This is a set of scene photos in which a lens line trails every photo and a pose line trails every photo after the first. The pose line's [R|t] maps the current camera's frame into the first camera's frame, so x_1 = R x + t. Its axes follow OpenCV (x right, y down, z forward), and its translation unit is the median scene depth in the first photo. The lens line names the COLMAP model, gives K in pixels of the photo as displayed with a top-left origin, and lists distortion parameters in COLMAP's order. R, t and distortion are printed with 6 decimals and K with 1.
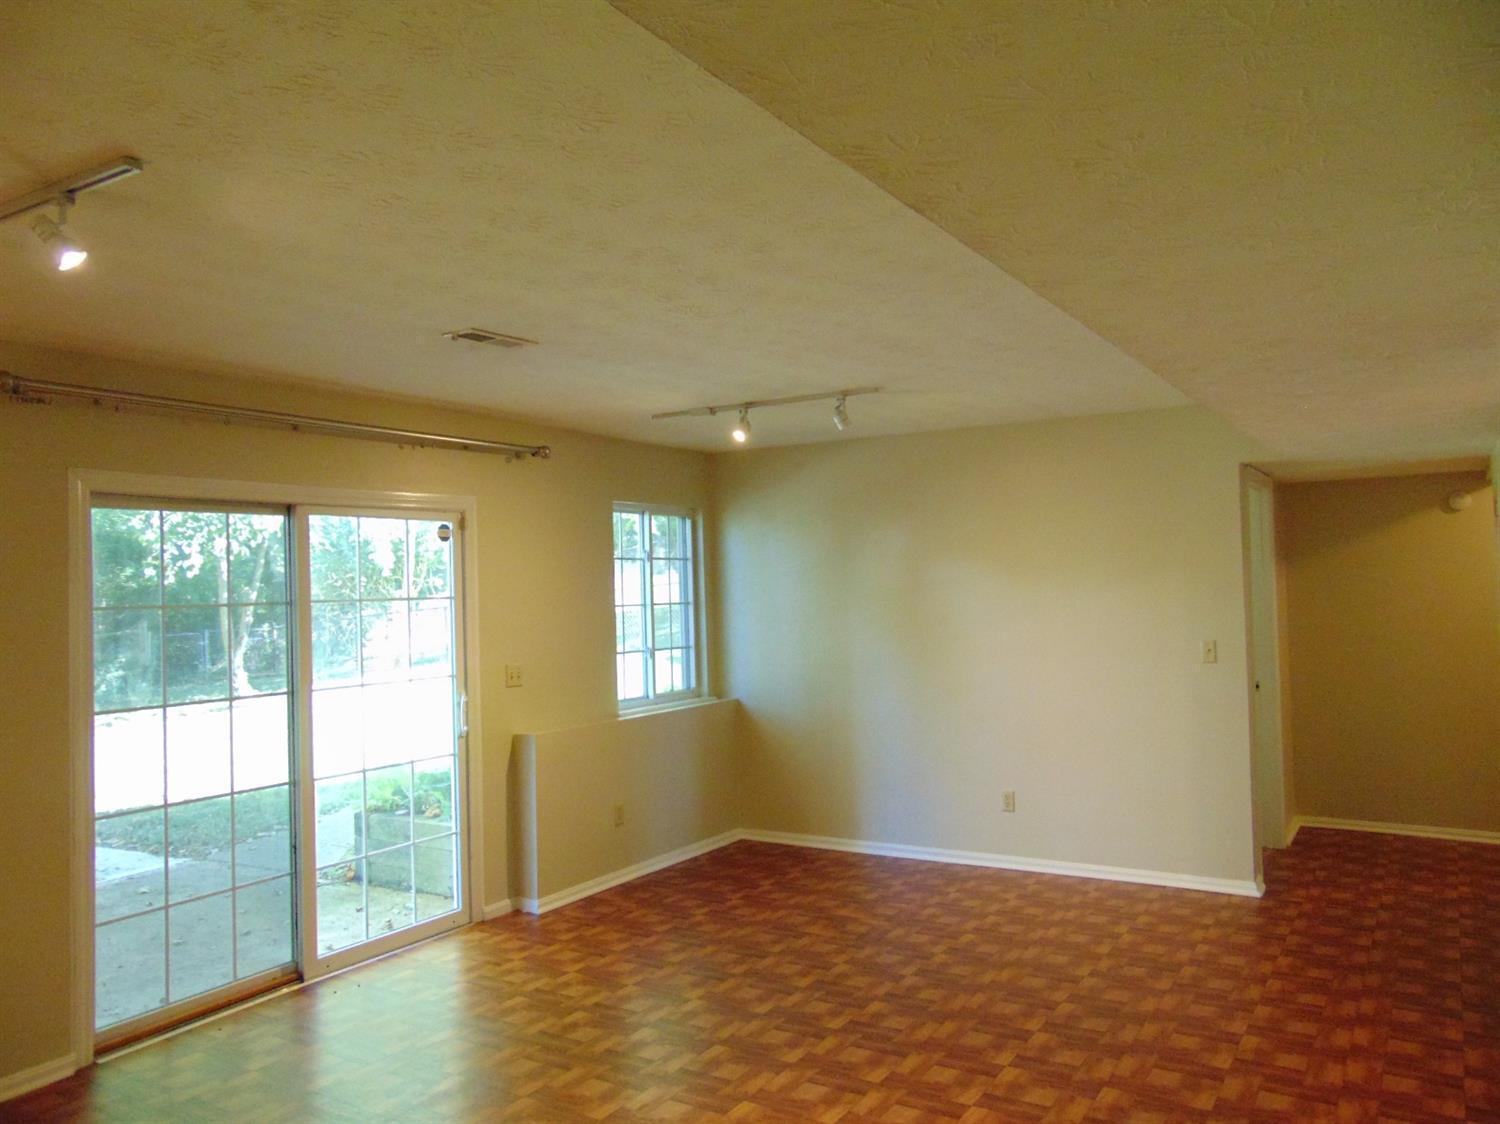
lens RADIAL K [[1126.0, 0, 744.3], [0, 1126.0, 557.2], [0, 0, 1]] dist [-0.040447, 0.072974]
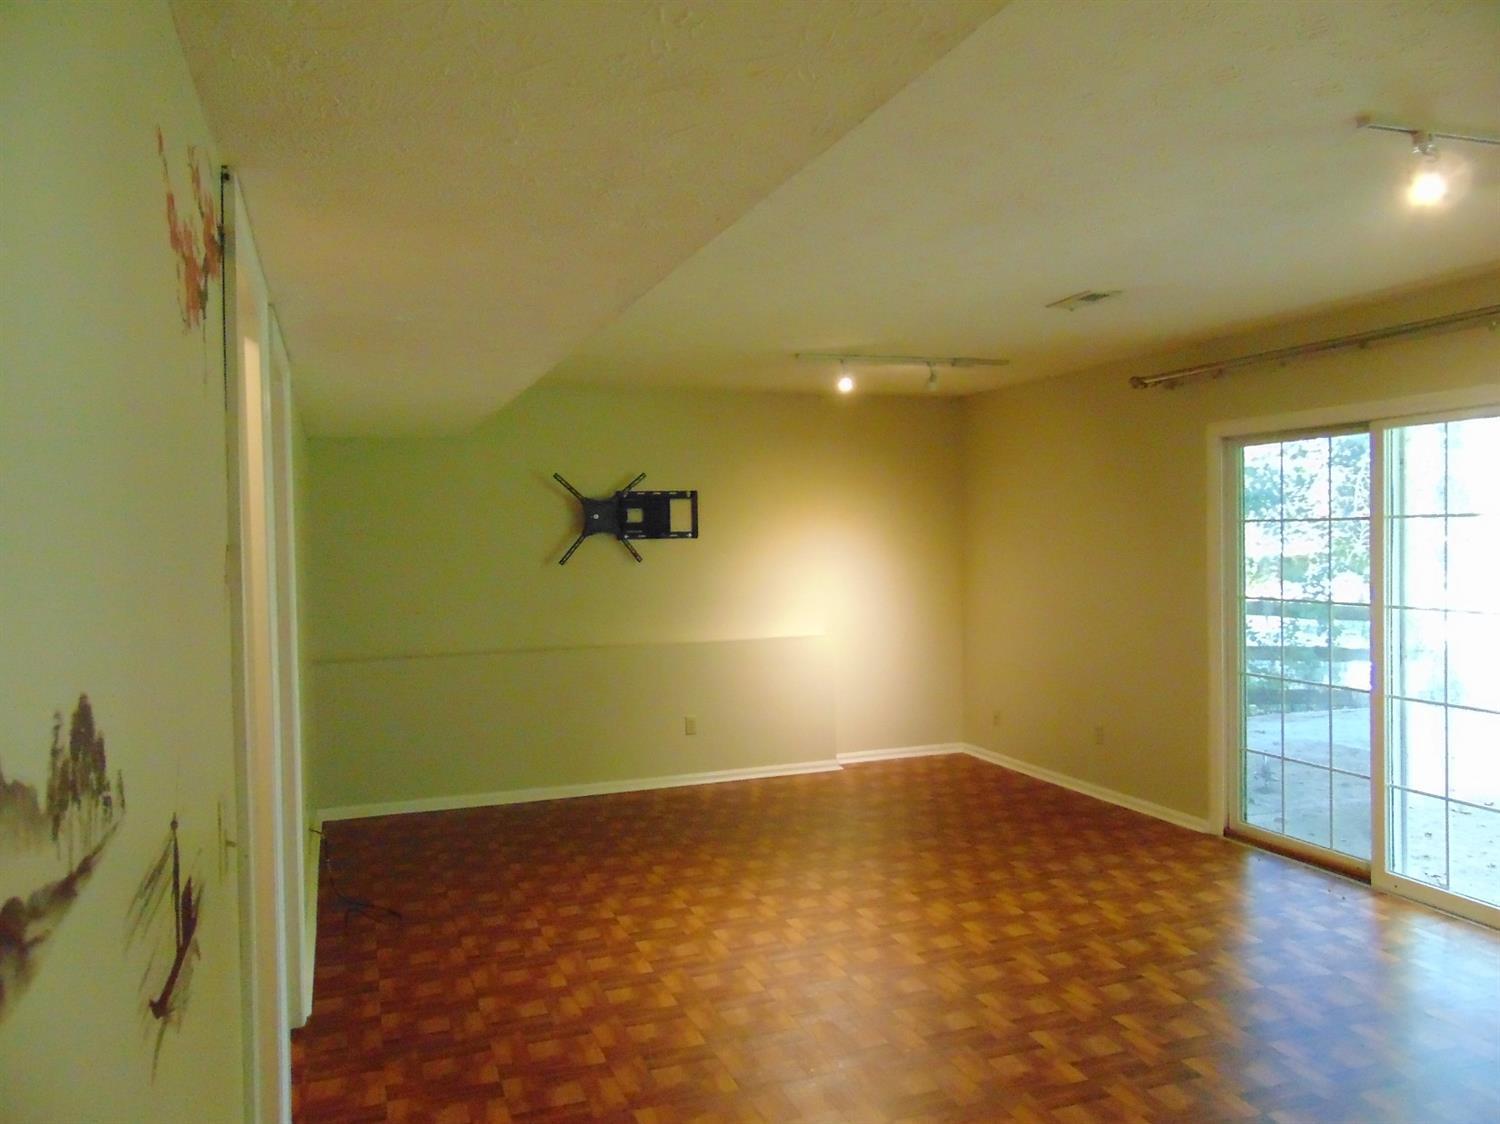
lens RADIAL K [[1126.0, 0, 744.3], [0, 1126.0, 557.2], [0, 0, 1]] dist [-0.040447, 0.072974]
pose [[-0.617835, 0.052648, -0.784543, 0.788667], [0.056906, 0.998133, 0.022167, 0.022482], [0.784246, -0.030950, -0.619677, 1.242244]]
